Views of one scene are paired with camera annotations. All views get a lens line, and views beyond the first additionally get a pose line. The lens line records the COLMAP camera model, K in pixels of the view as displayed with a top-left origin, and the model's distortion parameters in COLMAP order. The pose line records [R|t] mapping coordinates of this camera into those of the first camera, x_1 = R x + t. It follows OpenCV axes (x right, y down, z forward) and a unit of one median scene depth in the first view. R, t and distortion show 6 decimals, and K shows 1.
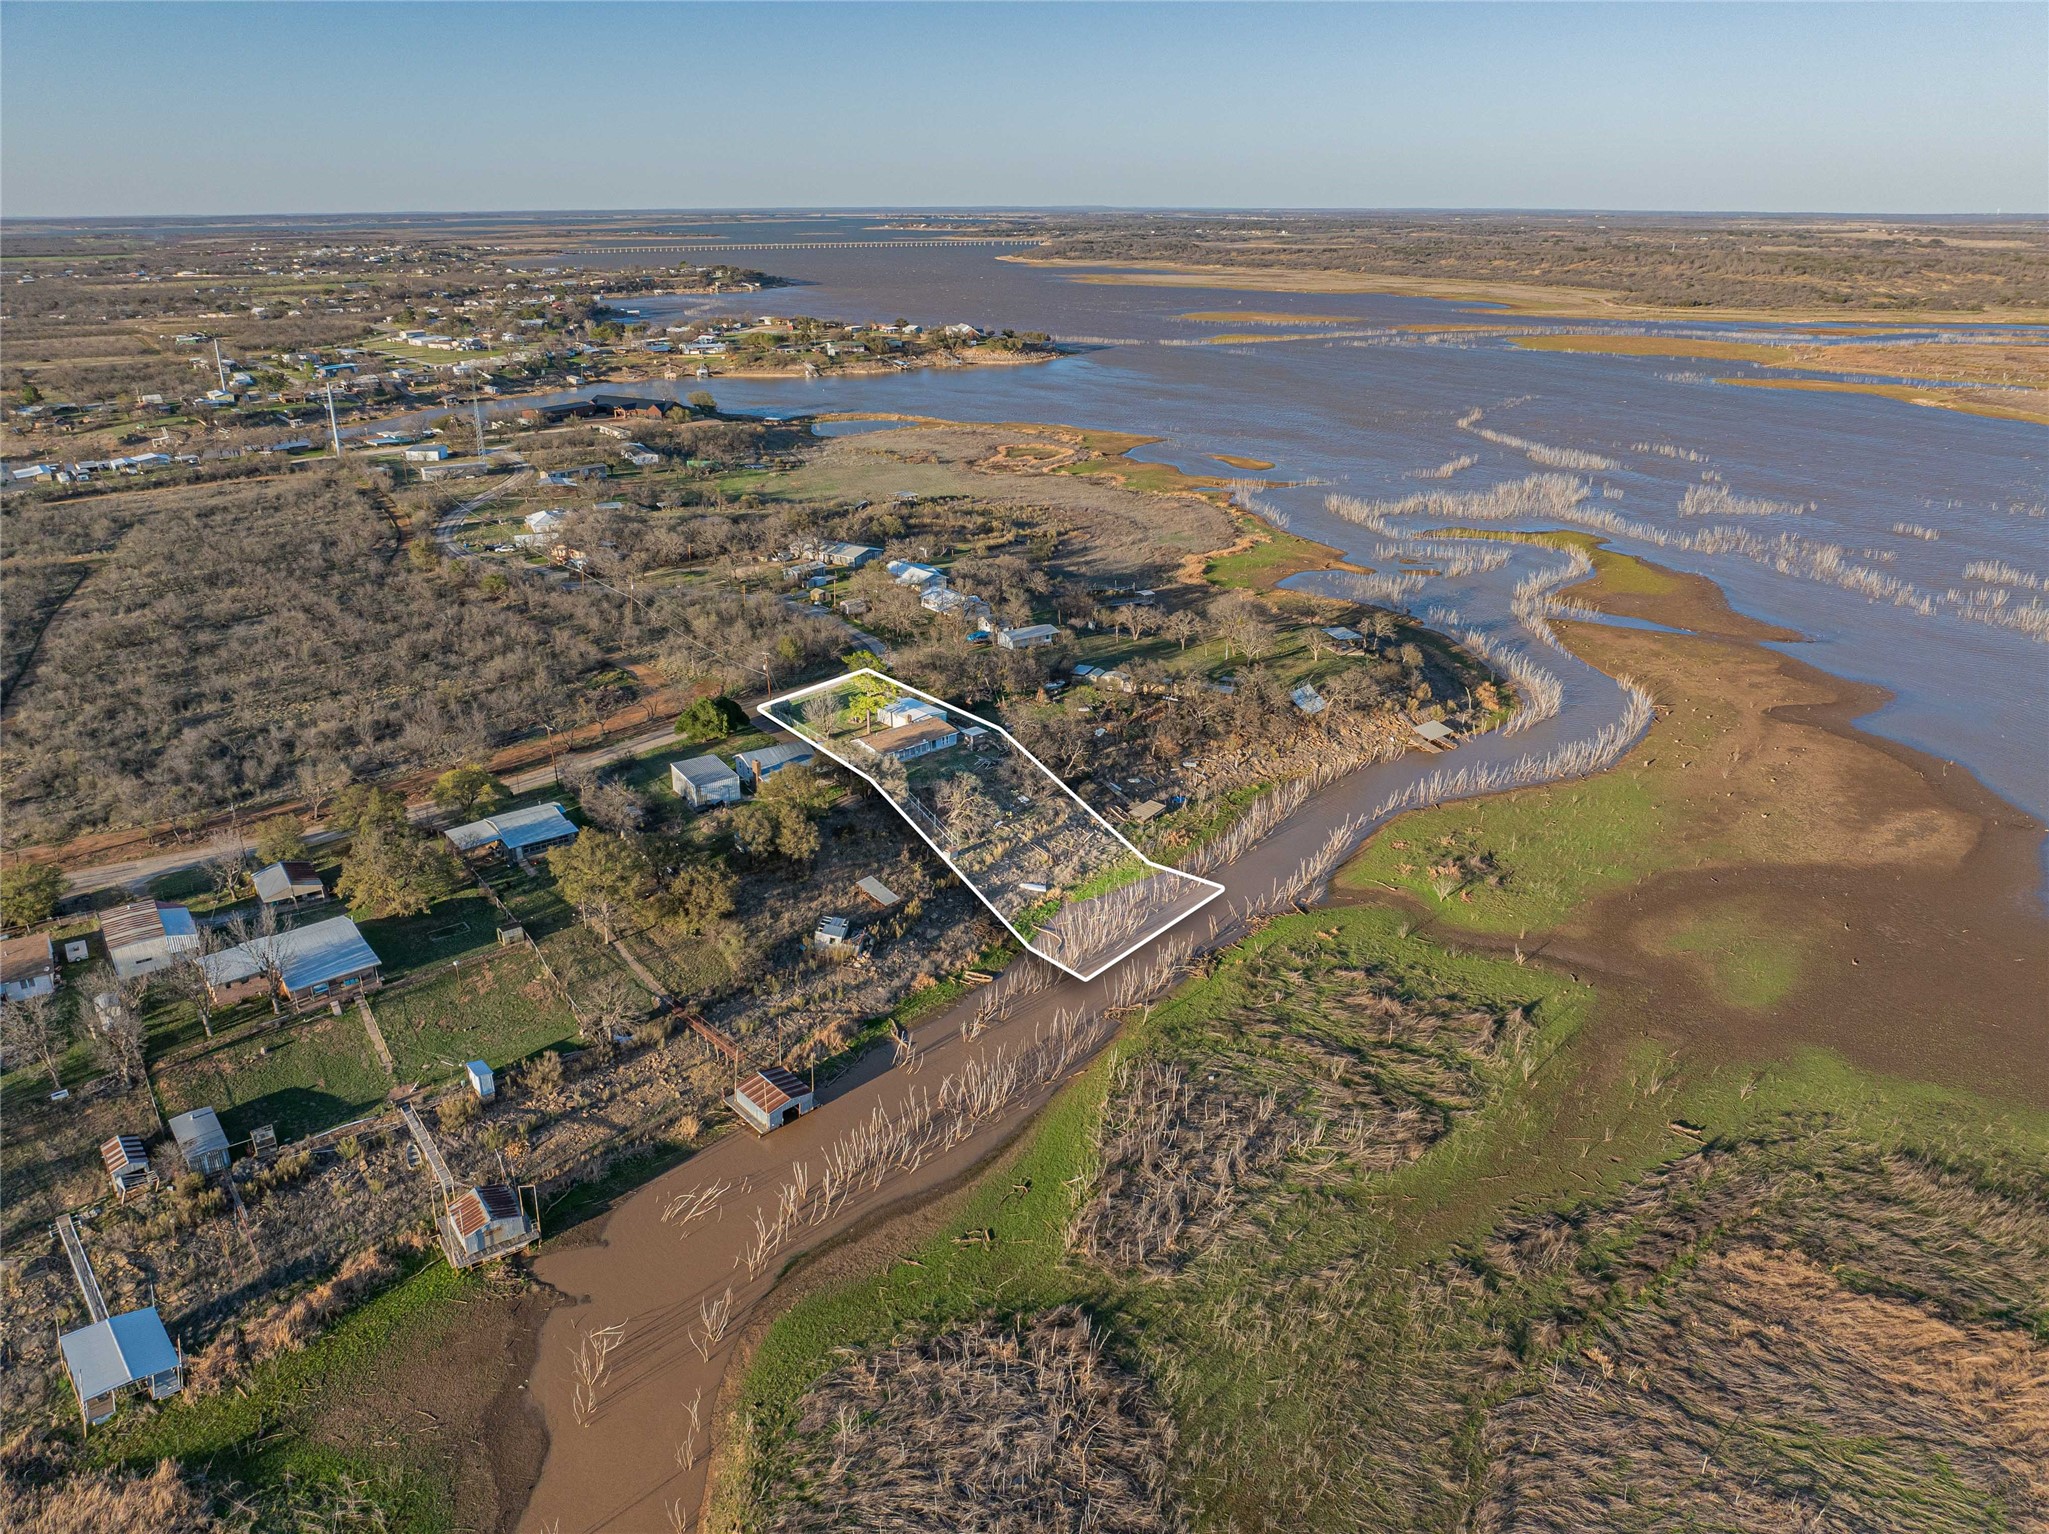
lens RADIAL K [[1462.9, 0, 1024.5], [0, 1462.9, 767.0], [0, 0, 1]] dist [-0.046031, 0.001887]
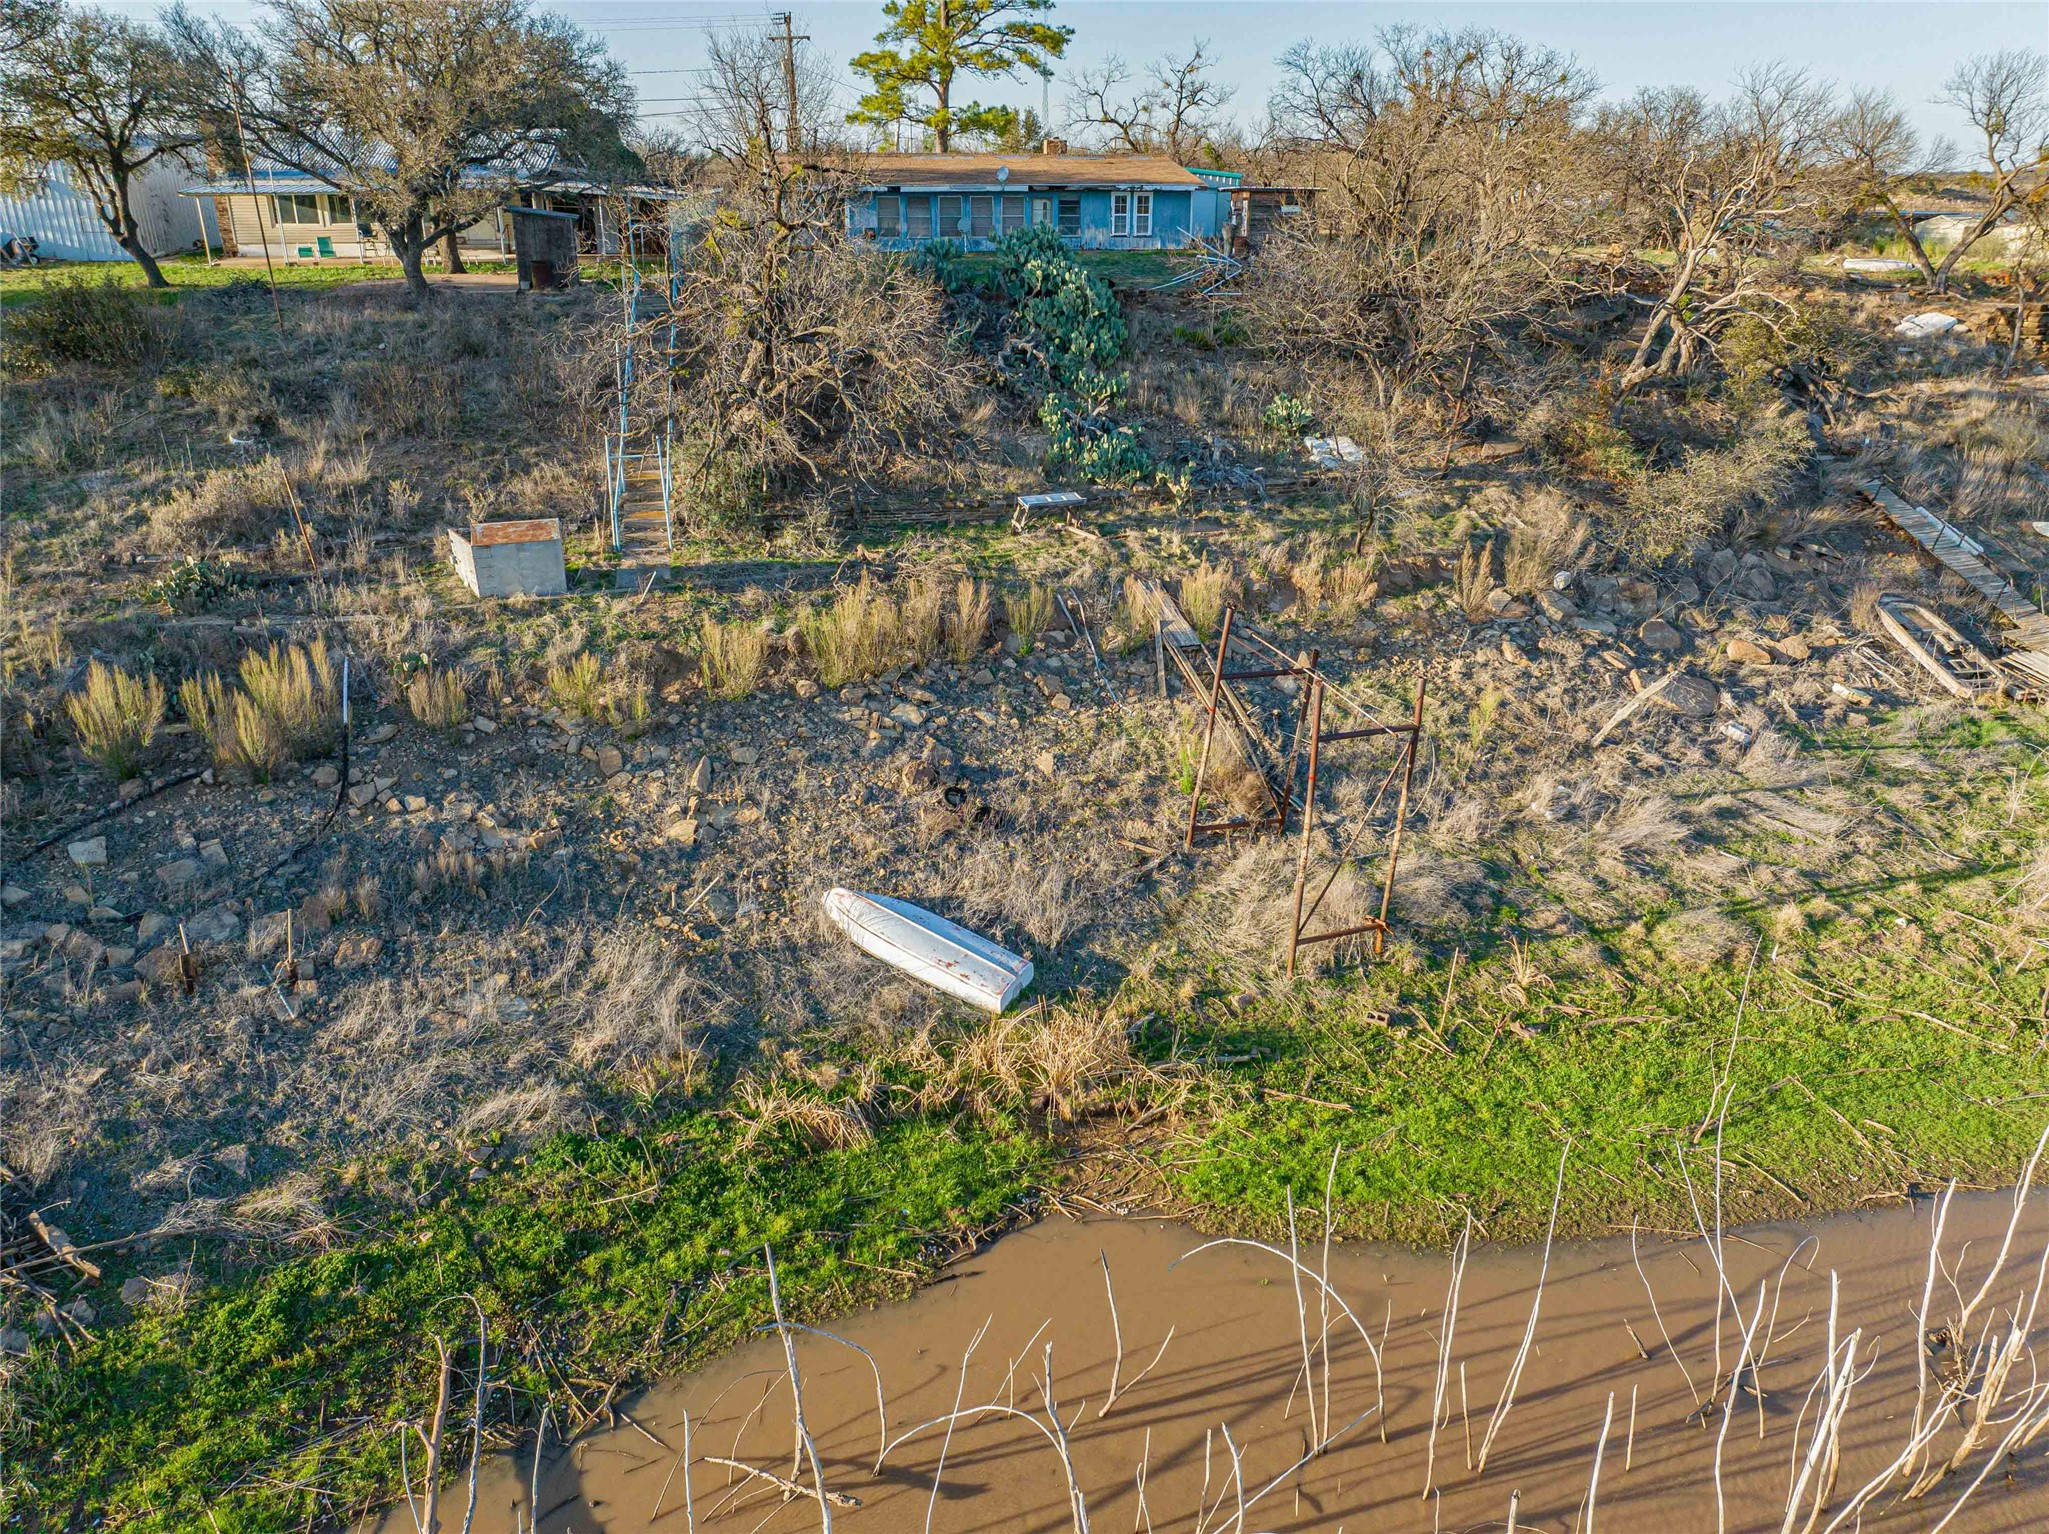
lens RADIAL K [[1462.9, 0, 1024.5], [0, 1462.9, 767.0], [0, 0, 1]] dist [-0.046031, 0.001887]
pose [[0.844695, 0.200632, -0.496223, 0.058822], [-0.193377, 0.978862, 0.066596, 0.051227], [0.499095, 0.039705, 0.865637, 0.786407]]
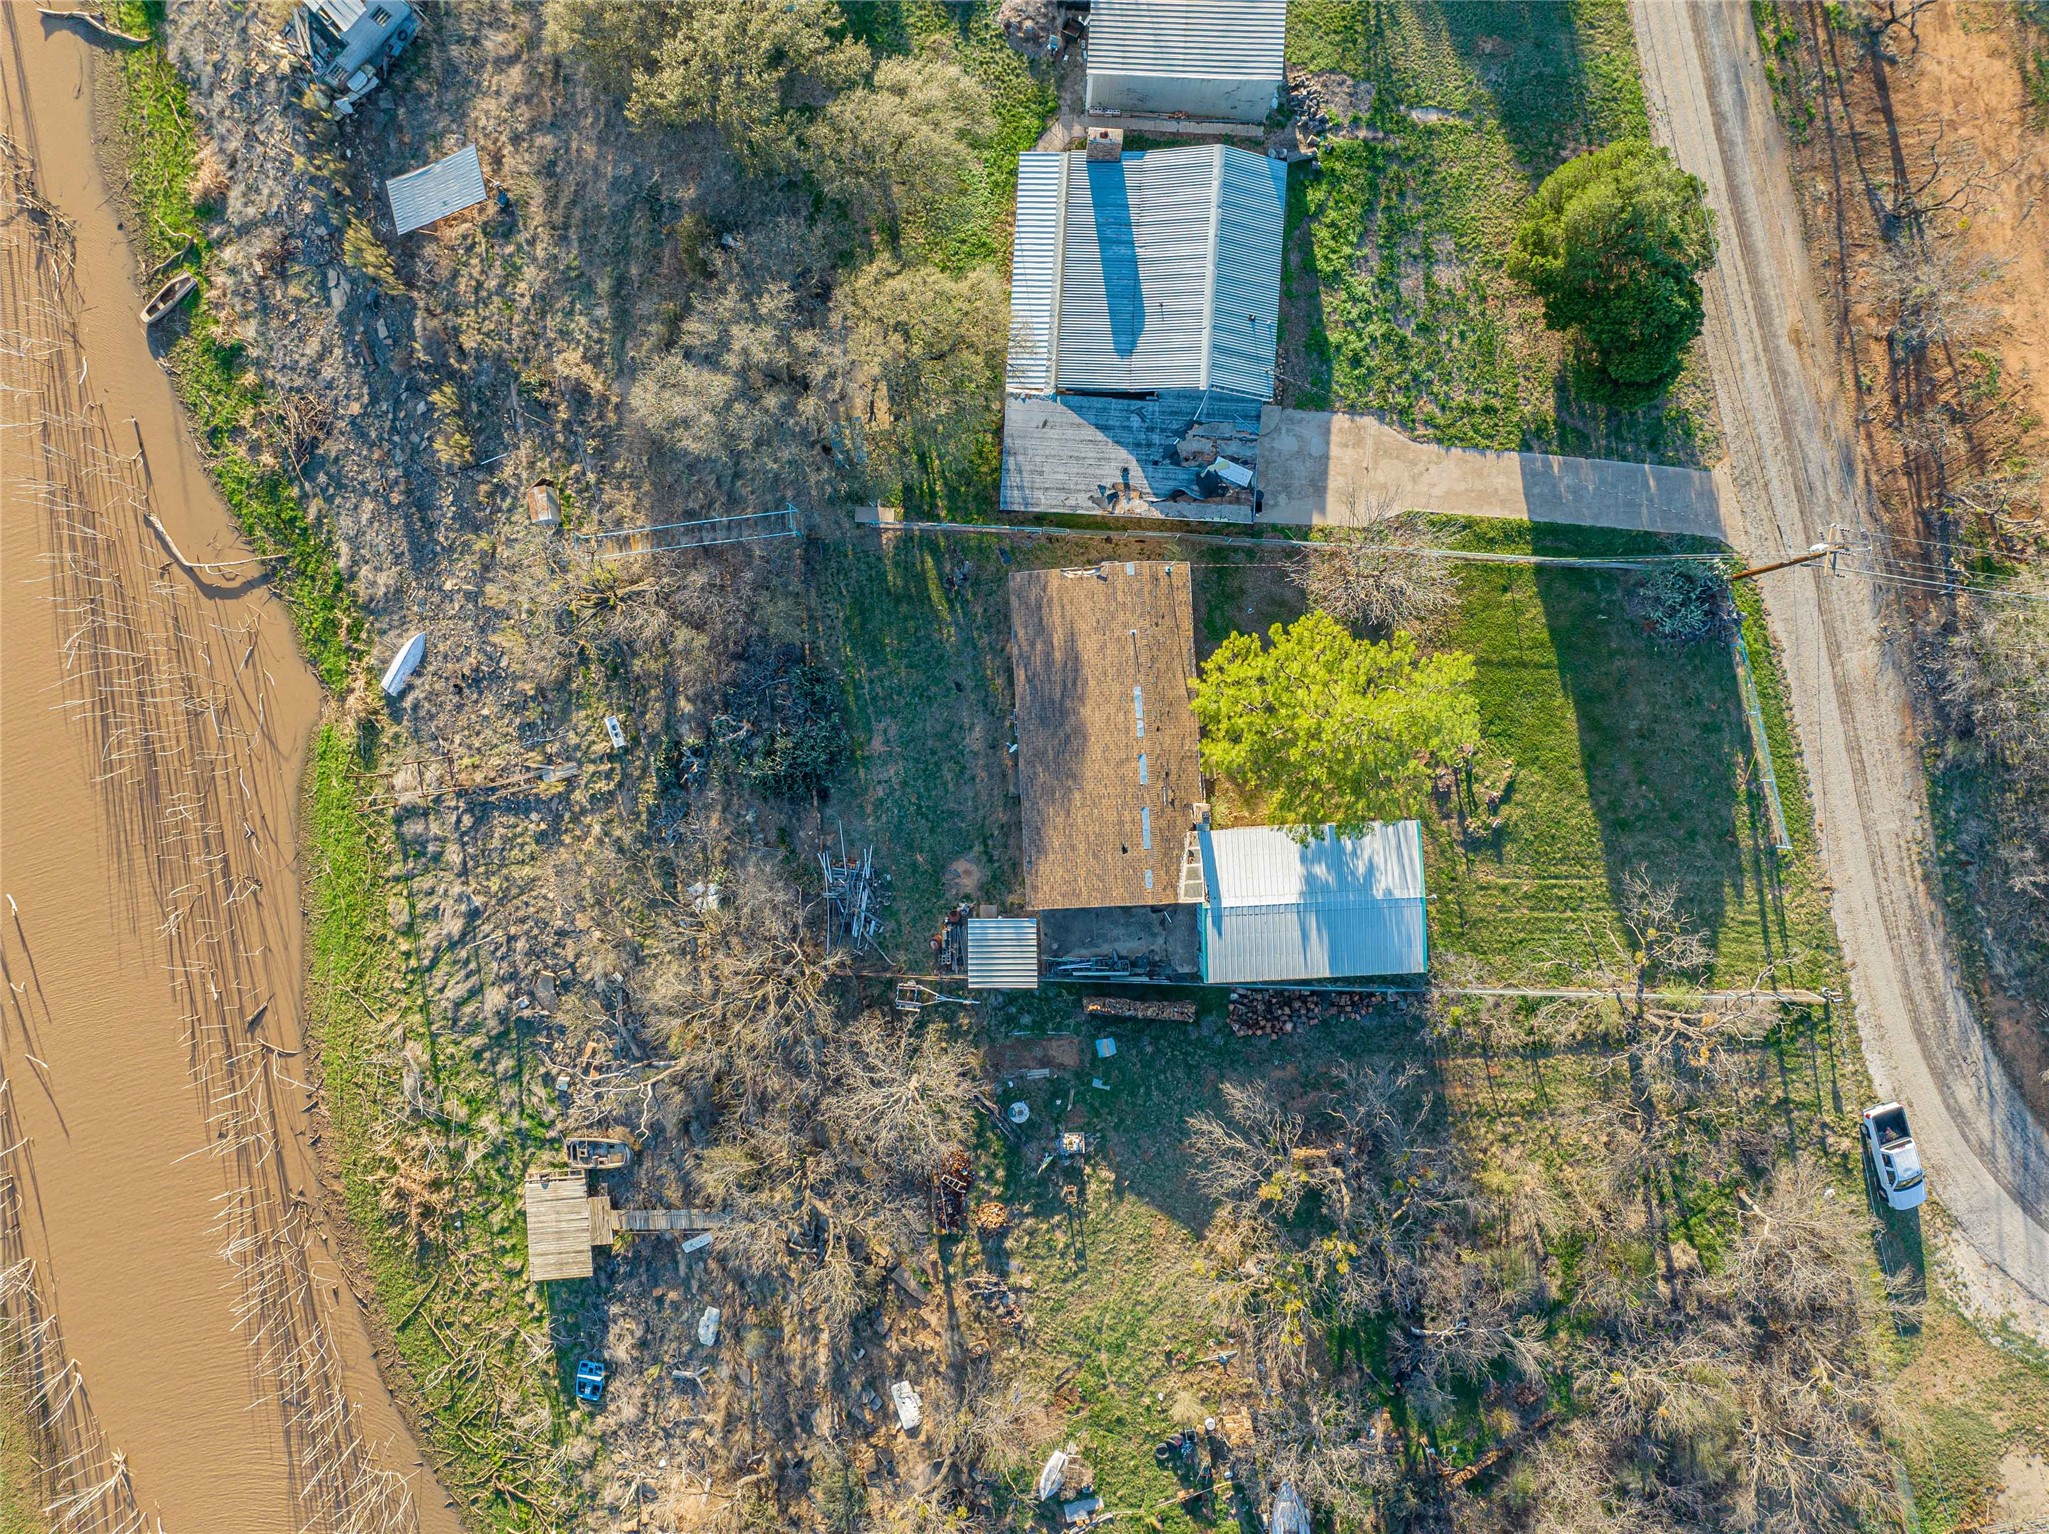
lens RADIAL K [[1462.9, 0, 1024.5], [0, 1462.9, 767.0], [0, 0, 1]] dist [-0.046031, 0.001887]
pose [[-0.629503, 0.776894, -0.012684, -0.060937], [-0.295613, -0.224369, 0.928586, -0.281717], [0.718567, 0.588297, 0.370901, 0.863632]]
